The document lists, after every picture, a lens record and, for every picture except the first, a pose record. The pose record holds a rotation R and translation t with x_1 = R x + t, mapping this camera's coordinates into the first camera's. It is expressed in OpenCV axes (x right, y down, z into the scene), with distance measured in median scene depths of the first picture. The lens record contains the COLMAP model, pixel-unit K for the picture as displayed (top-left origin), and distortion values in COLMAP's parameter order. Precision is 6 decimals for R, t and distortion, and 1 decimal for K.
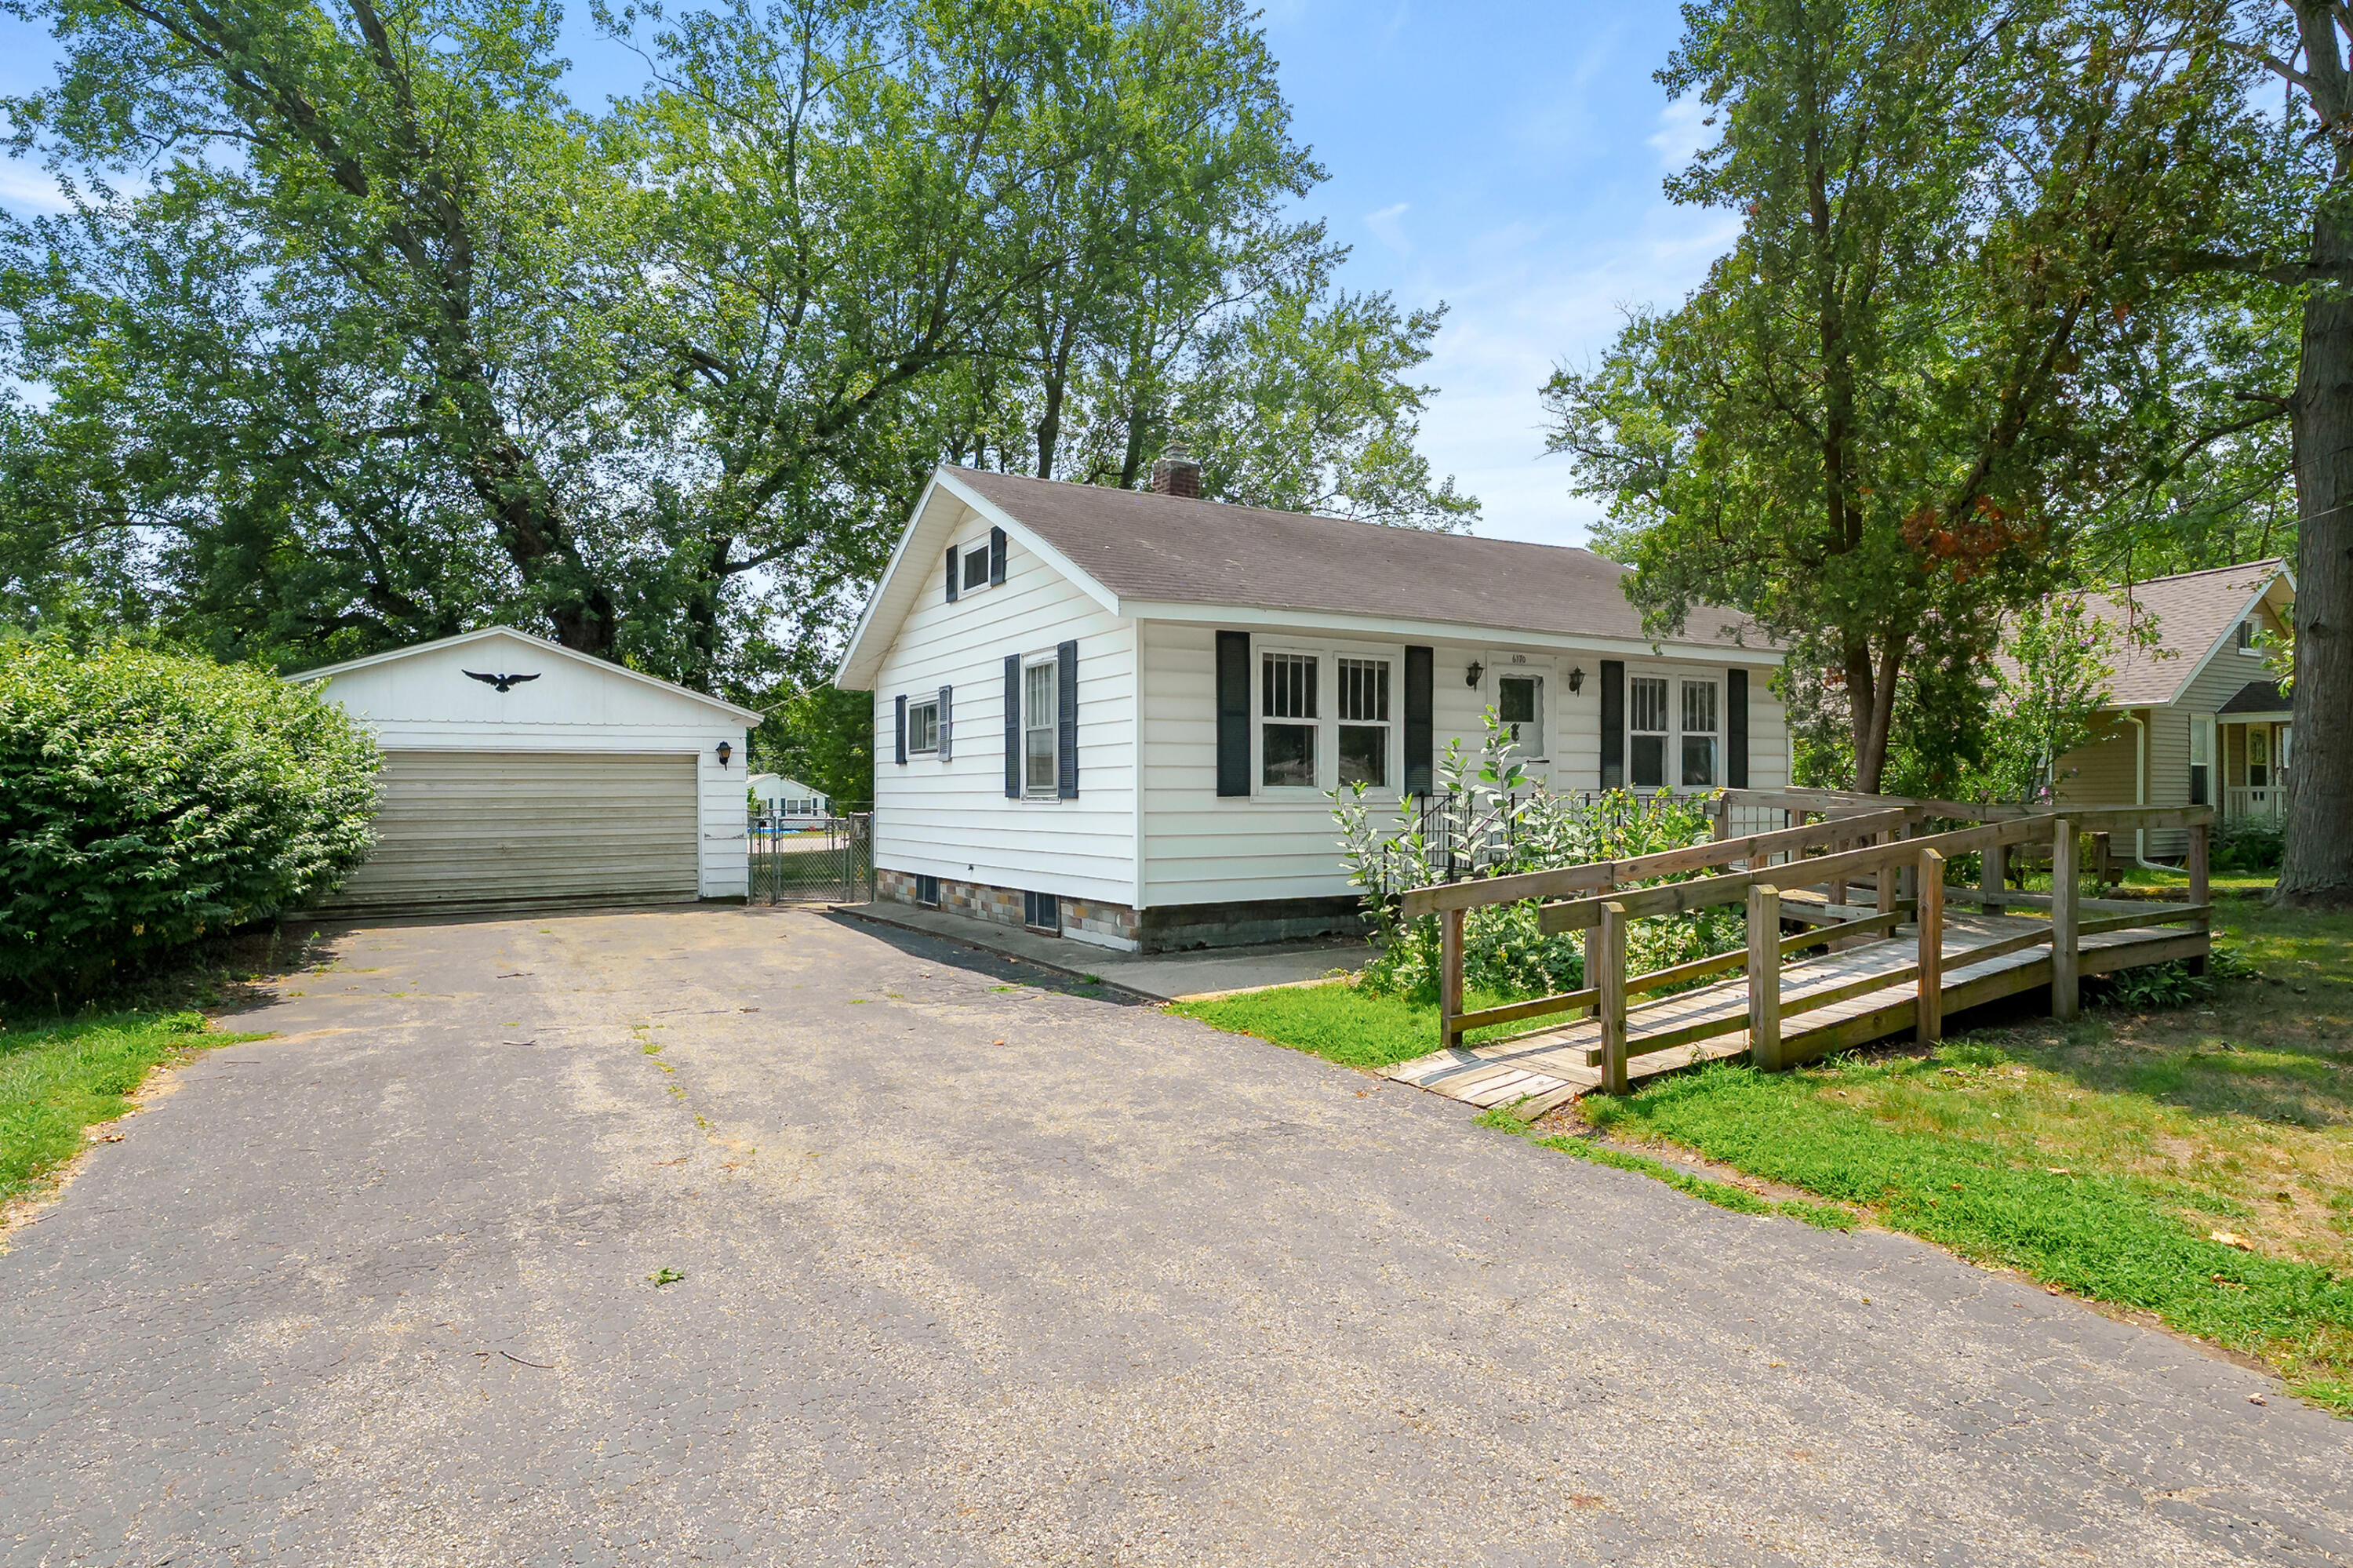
lens RADIAL K [[1324.8, 0, 1175.8], [0, 1324.8, 787.1], [0, 0, 1]] dist [-0.001831, 0.000306]
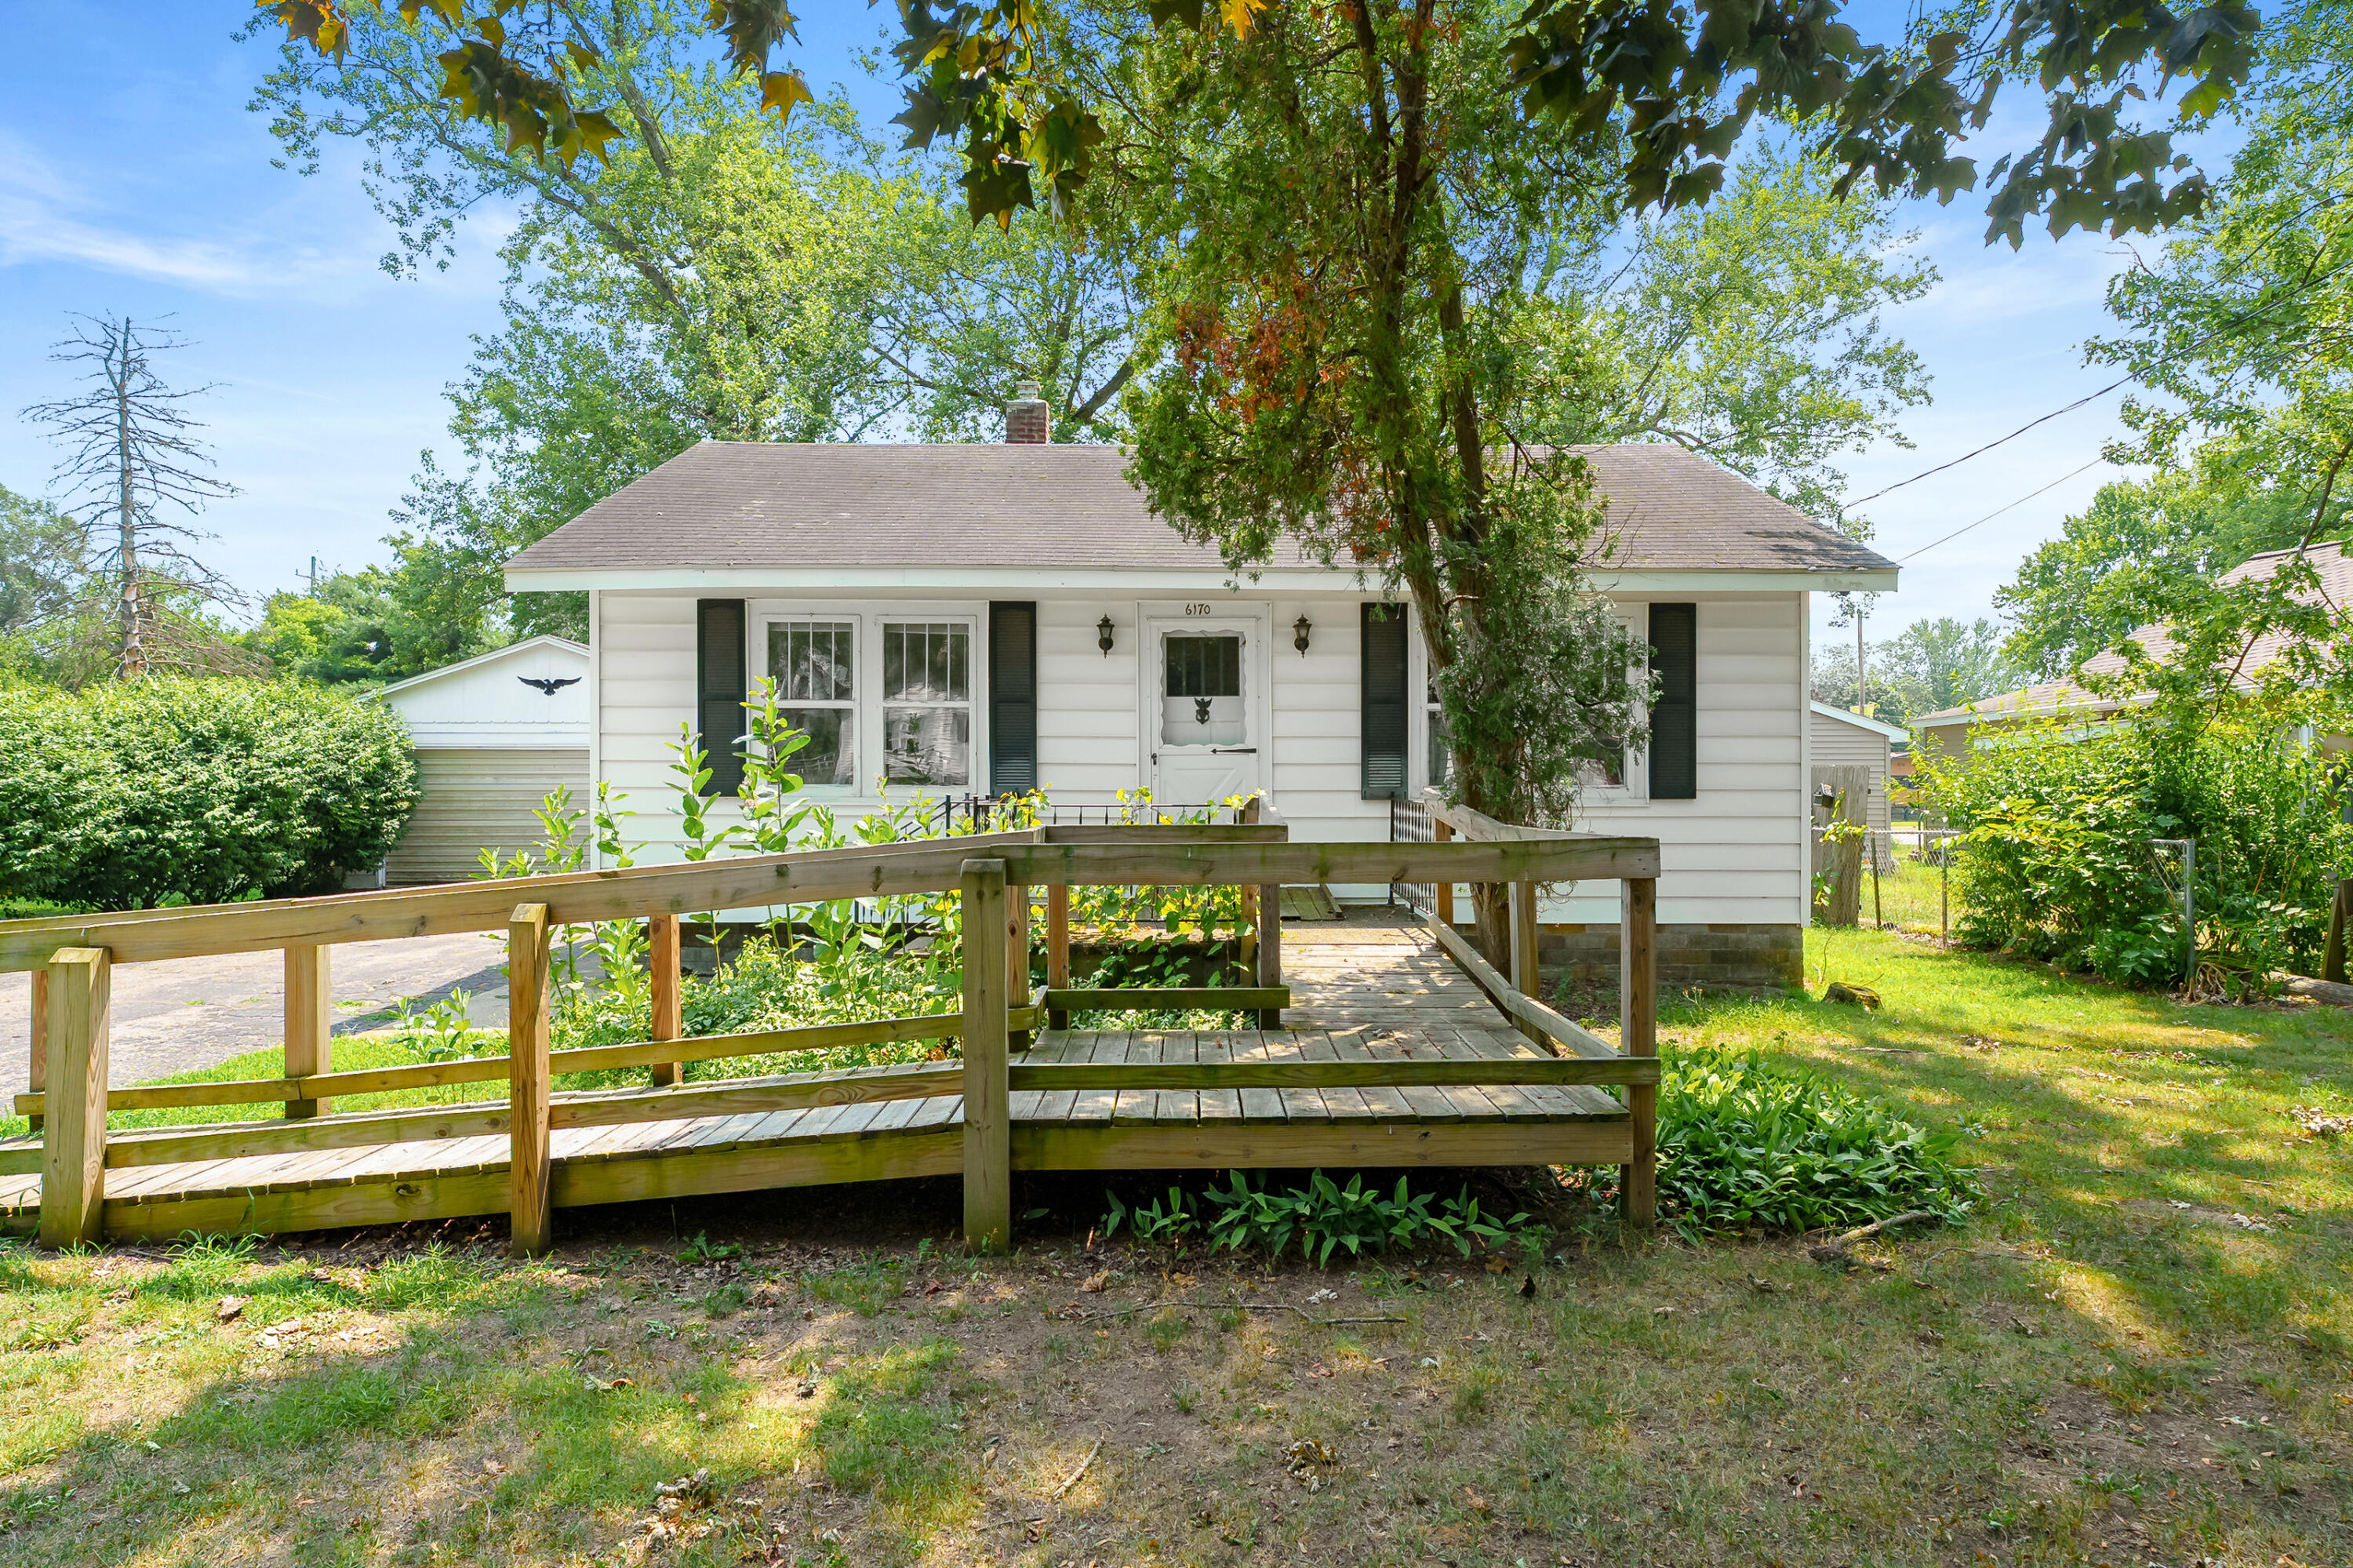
lens RADIAL K [[1333.0, 0, 1172.6], [0, 1333.0, 772.2], [0, 0, 1]] dist [0.000433, 0.000751]
pose [[0.856695, 0.001203, -0.515822, 0.640885], [-0.004587, 0.999976, -0.005286, -0.004319], [0.515803, 0.006894, 0.856679, 0.381020]]
